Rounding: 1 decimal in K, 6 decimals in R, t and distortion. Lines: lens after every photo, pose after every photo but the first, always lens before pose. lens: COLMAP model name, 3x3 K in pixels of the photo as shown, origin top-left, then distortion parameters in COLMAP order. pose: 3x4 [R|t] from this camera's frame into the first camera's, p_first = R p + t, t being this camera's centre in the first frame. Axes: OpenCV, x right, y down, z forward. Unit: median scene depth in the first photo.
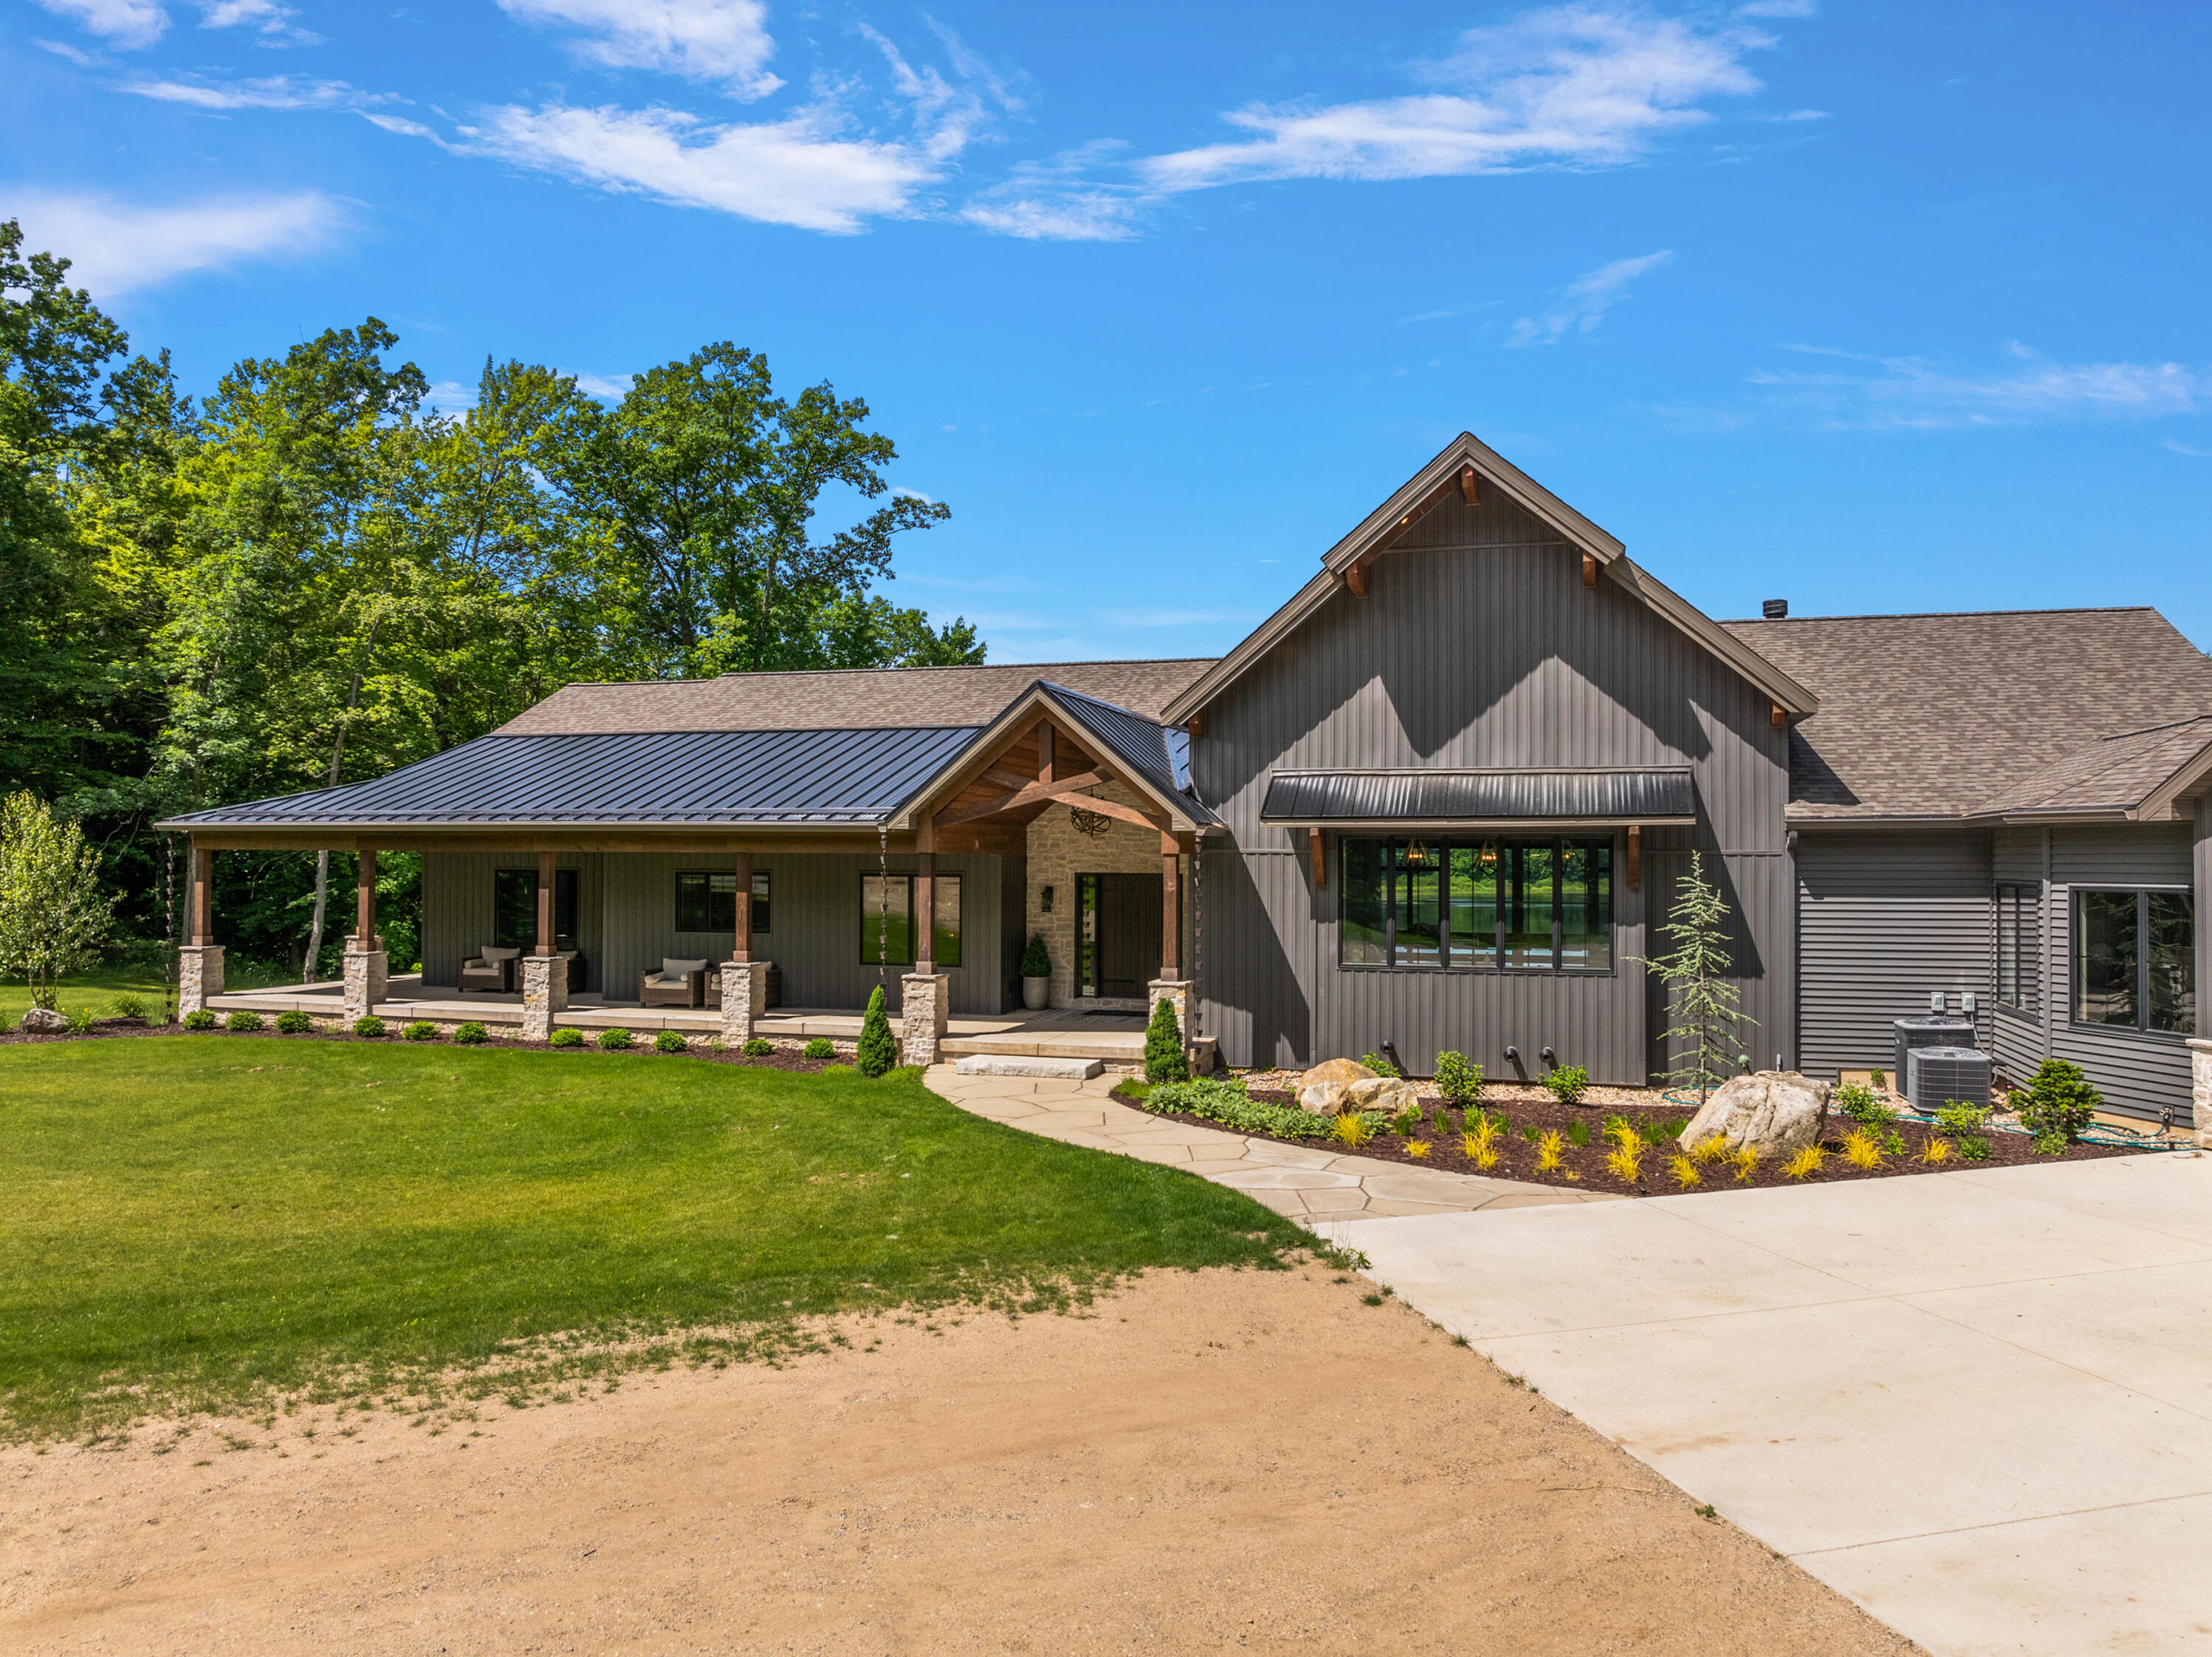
lens RADIAL K [[1573.7, 0, 1117.5], [0, 1573.7, 828.0], [0, 0, 1]] dist [-0.038649, 0.004197]
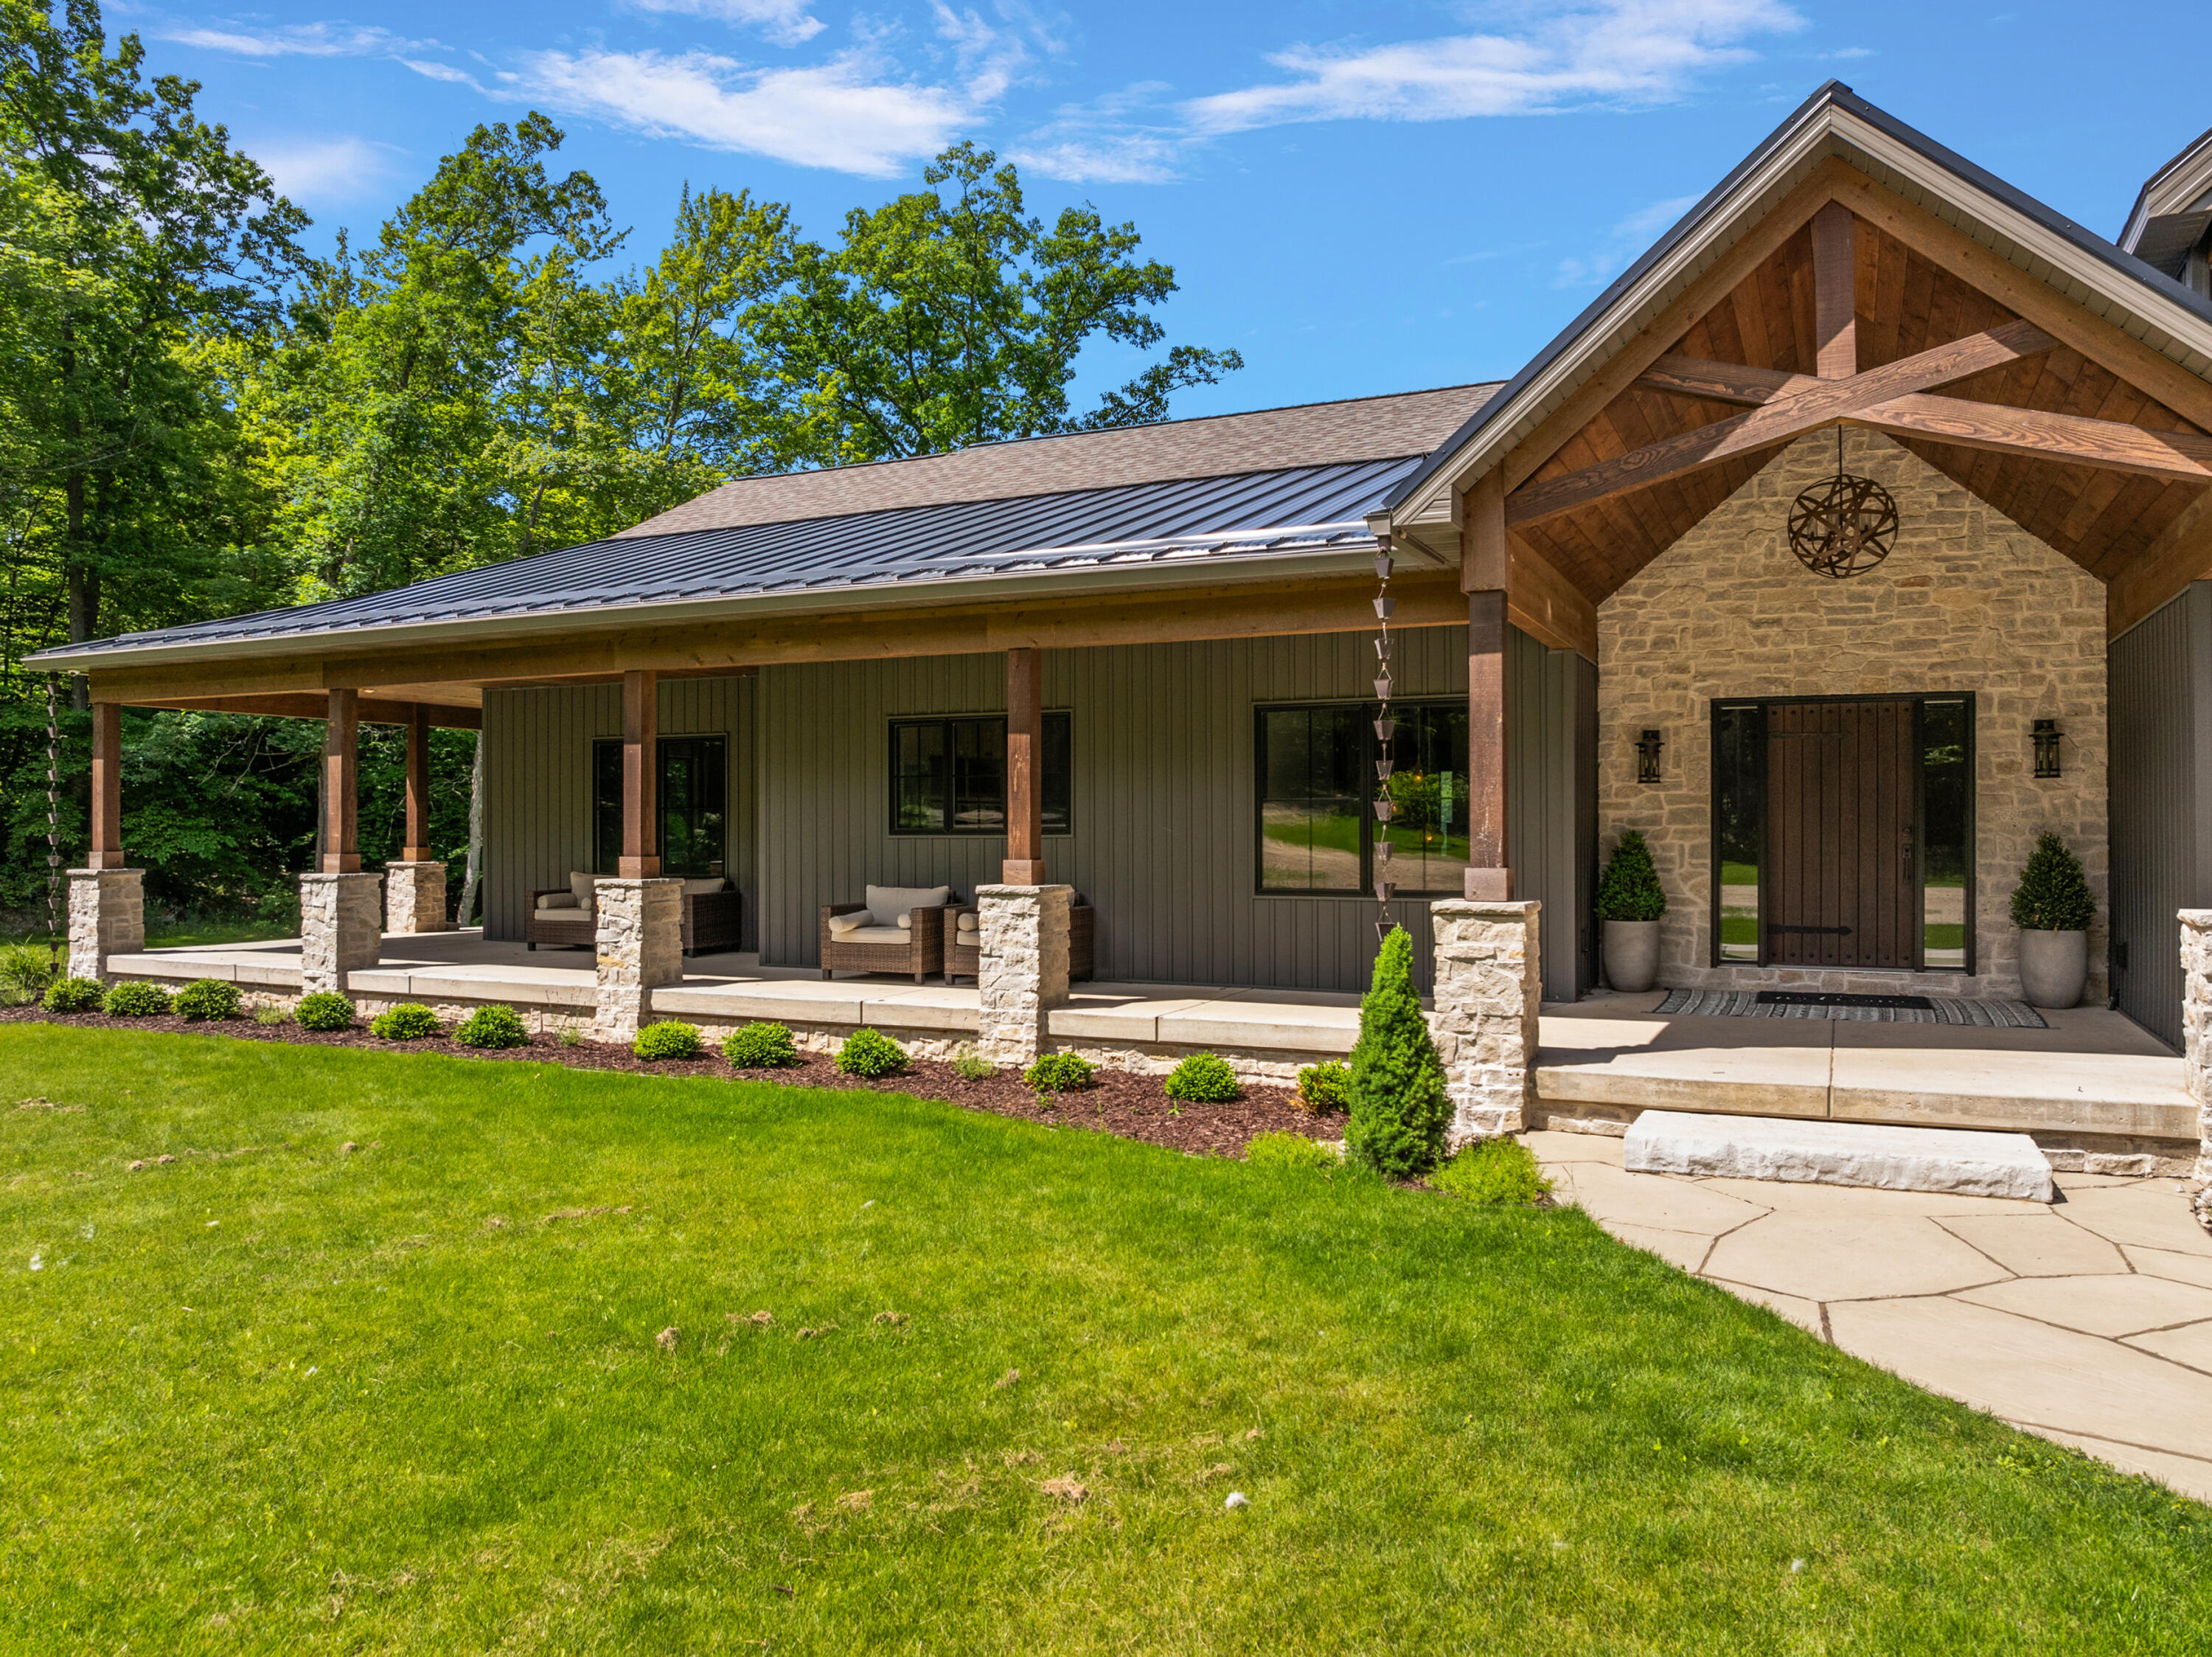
lens RADIAL K [[1524.7, 0, 1105.4], [0, 1524.7, 788.3], [0, 0, 1]] dist [-0.024901, 0.001788]
pose [[0.988063, -0.010206, -0.153711, -0.135878], [0.008268, 0.999878, -0.013241, 0.059475], [0.153828, 0.011812, 0.988027, 0.522263]]
